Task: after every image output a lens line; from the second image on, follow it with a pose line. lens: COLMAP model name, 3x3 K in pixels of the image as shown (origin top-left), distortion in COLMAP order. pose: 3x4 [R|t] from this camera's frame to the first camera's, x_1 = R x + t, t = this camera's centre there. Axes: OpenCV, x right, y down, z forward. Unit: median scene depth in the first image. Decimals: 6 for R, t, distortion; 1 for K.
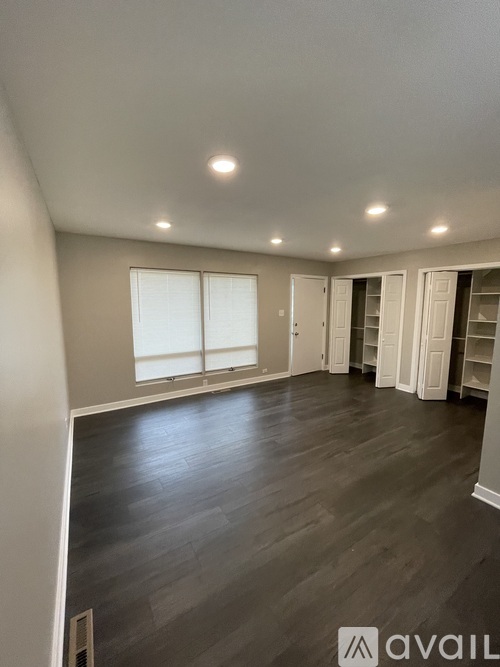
lens RADIAL K [[267.7, 0, 238.0], [0, 267.7, 333.1], [0, 0, 1]] dist [0.000476, 0.000016]
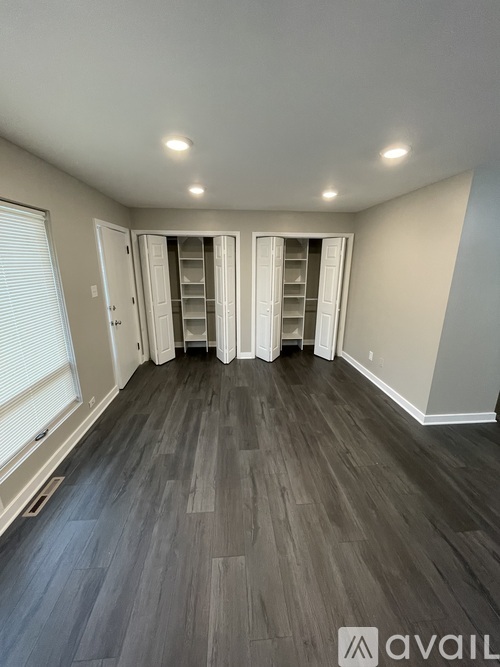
lens RADIAL K [[270.2, 0, 248.7], [0, 270.2, 337.5], [0, 0, 1]] dist [-0.024946, 0.000141]
pose [[0.433052, -0.241891, 0.868305, -0.234300], [0.107411, 0.970303, 0.216736, -0.078356], [-0.894946, -0.000593, 0.446174, 0.551596]]
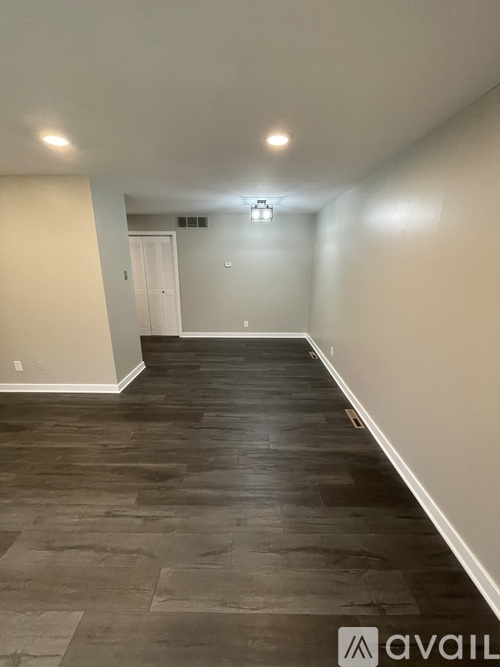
lens RADIAL K [[269.1, 0, 250.0], [0, 269.1, 333.5], [0, 0, 1]] dist [-0.001013, -0.000212]
pose [[-0.865661, -0.142138, 0.480030, -0.216957], [0.053745, 0.926922, 0.371384, -0.111899], [-0.497738, 0.347292, -0.794761, 0.812855]]
